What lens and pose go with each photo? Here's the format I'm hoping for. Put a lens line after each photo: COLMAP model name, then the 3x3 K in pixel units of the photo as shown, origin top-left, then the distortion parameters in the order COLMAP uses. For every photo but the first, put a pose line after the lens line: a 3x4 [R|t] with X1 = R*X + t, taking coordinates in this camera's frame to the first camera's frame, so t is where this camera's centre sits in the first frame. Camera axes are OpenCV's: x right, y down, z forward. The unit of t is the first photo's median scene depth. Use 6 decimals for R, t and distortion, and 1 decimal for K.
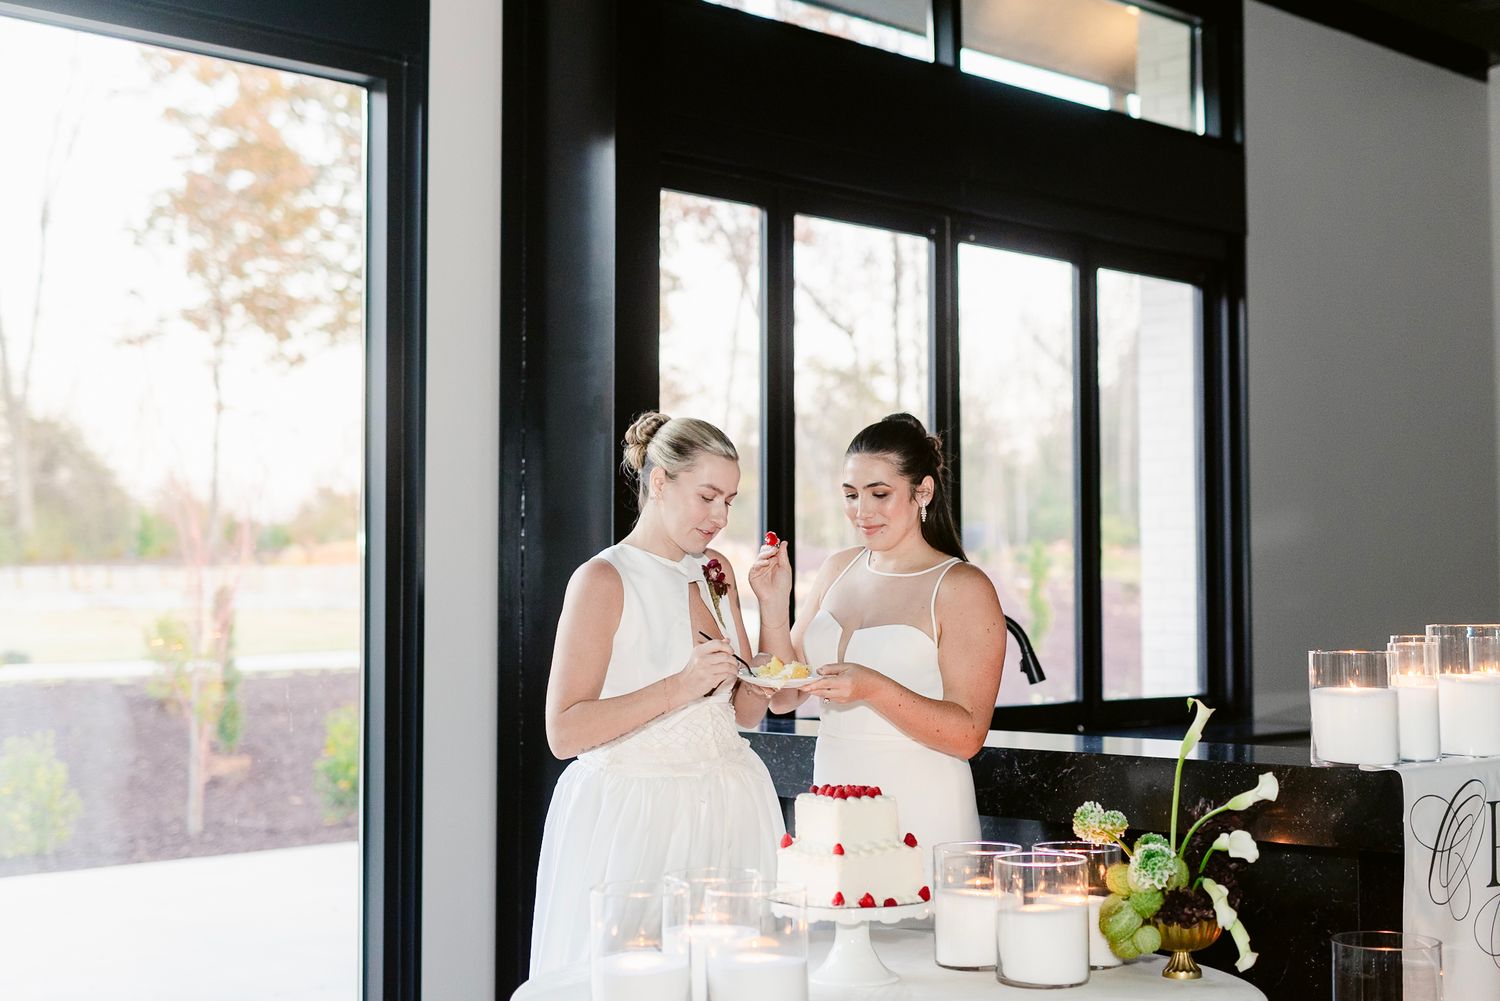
lens RADIAL K [[2088.8, 0, 750.0], [0, 2088.8, 500.5], [0, 0, 1]] dist [-0.004604, -0.023682]
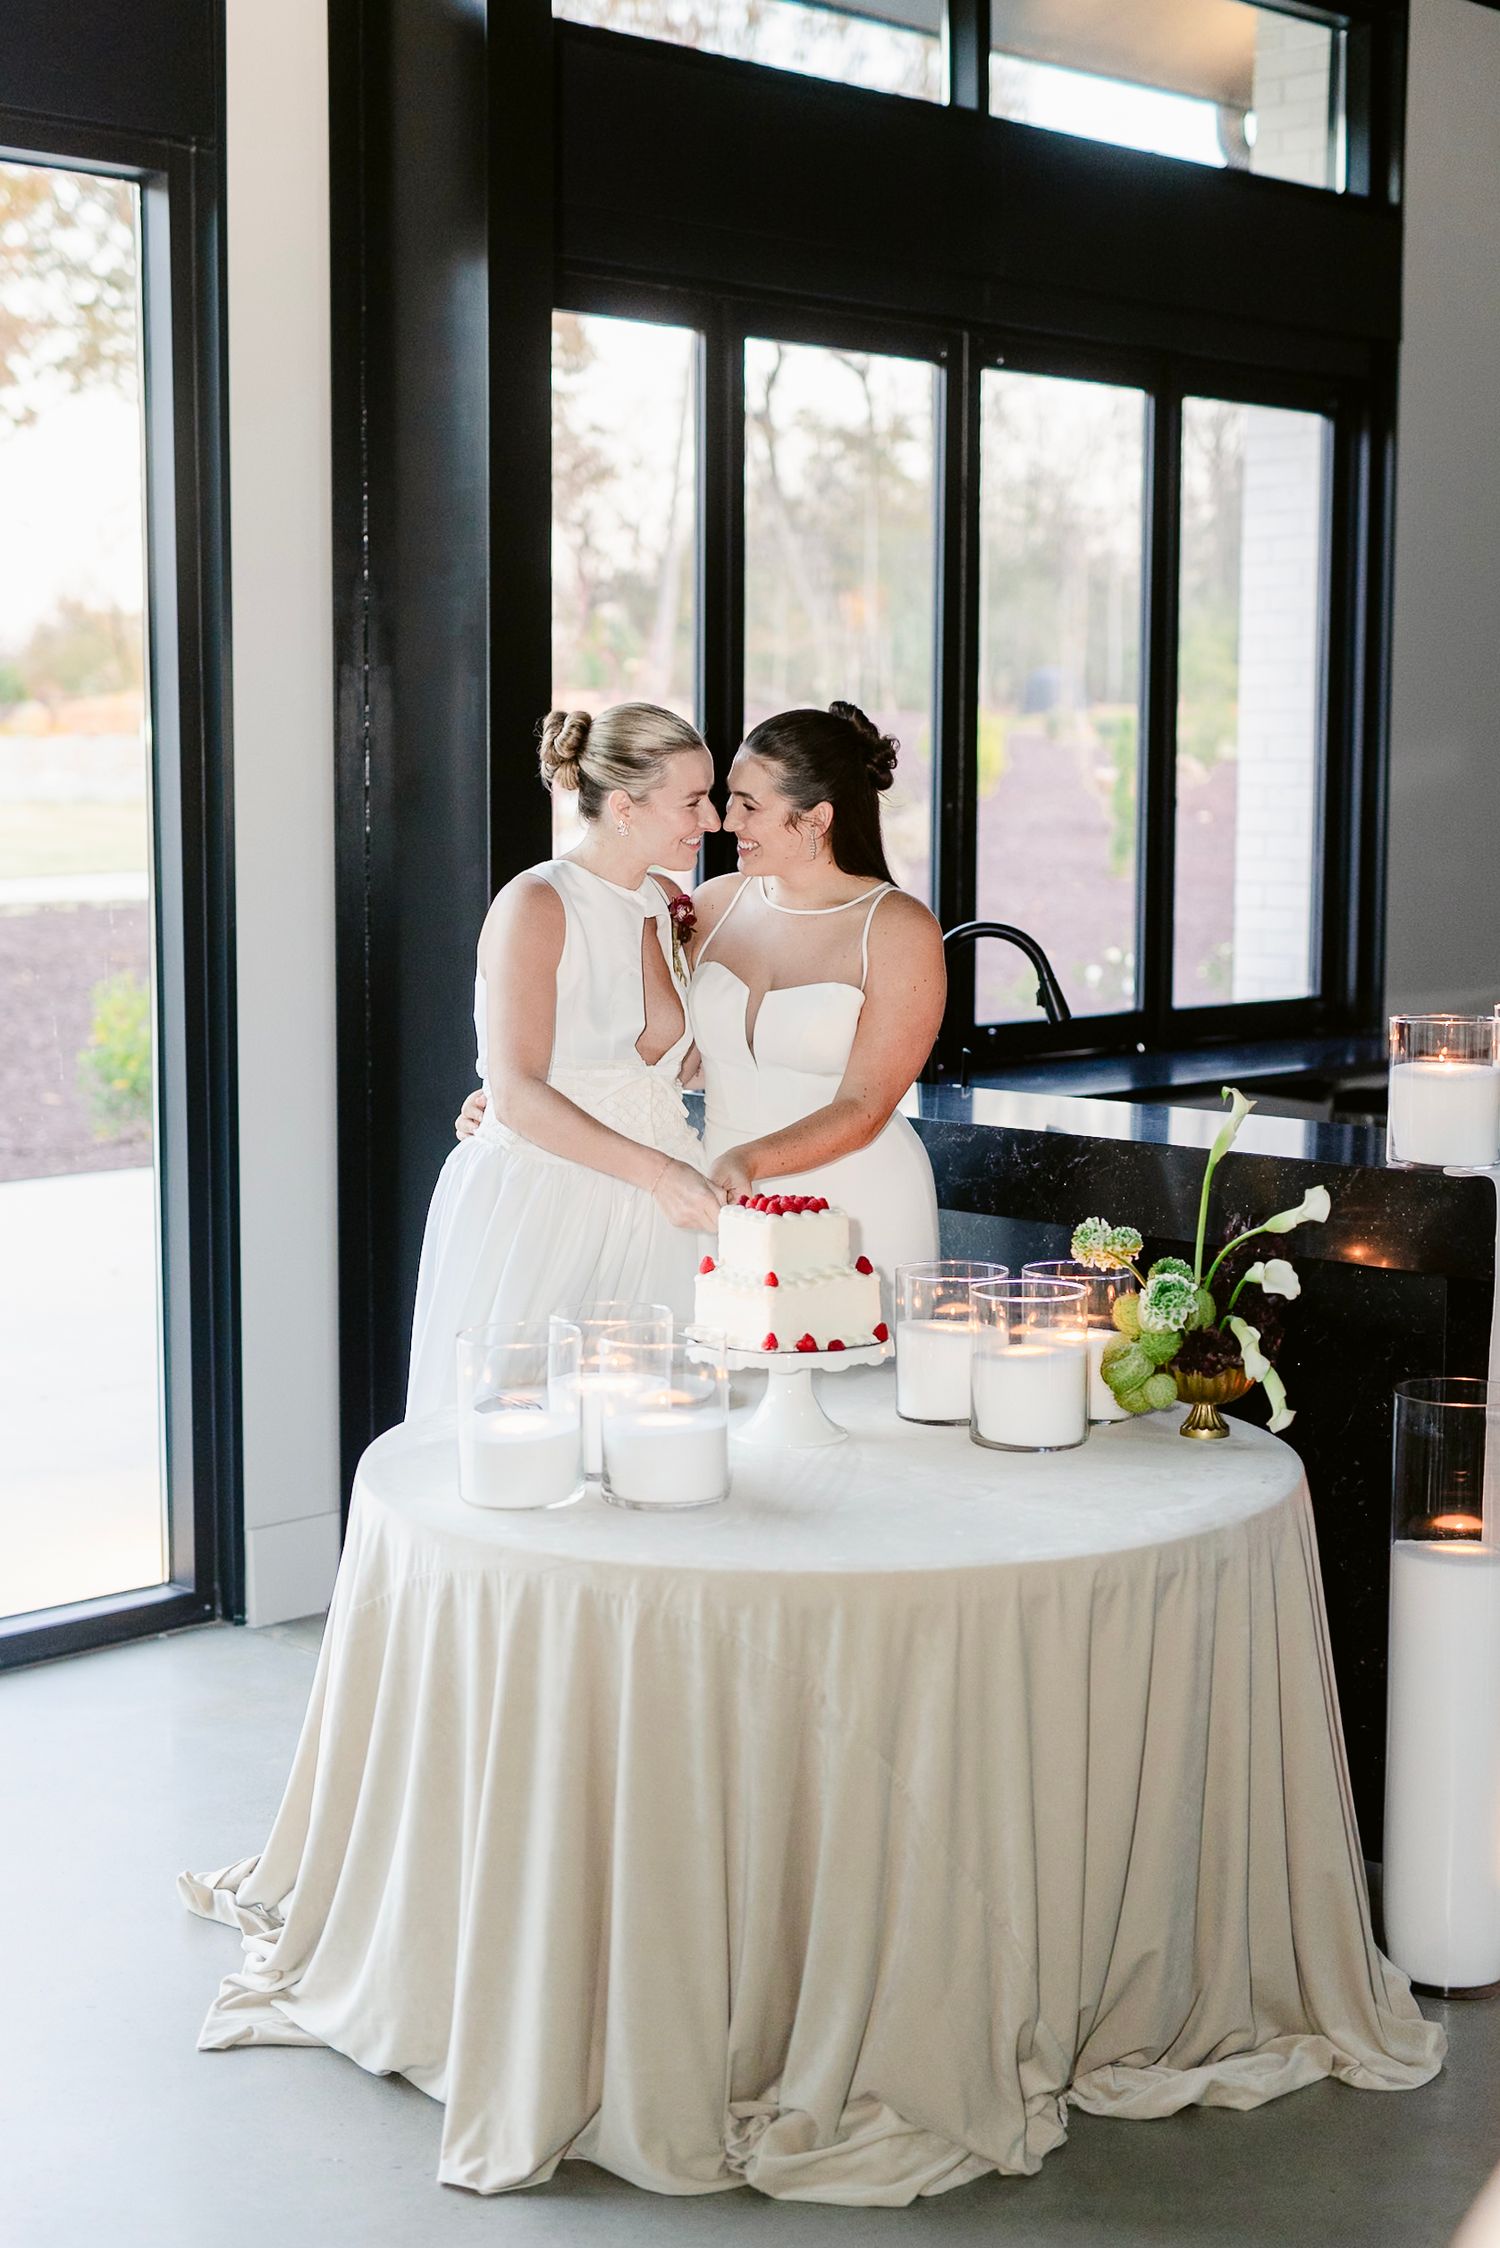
lens RADIAL K [[3130.5, 0, 715.8], [0, 3130.5, 1125.5], [0, 0, 1]] dist [-0.004604, -0.023682]
pose [[0.999993, 0.003715, 0.000988, 0.019102], [-0.003827, 0.986588, 0.163183, -0.080059], [-0.000369, -0.163186, 0.986595, -0.152660]]
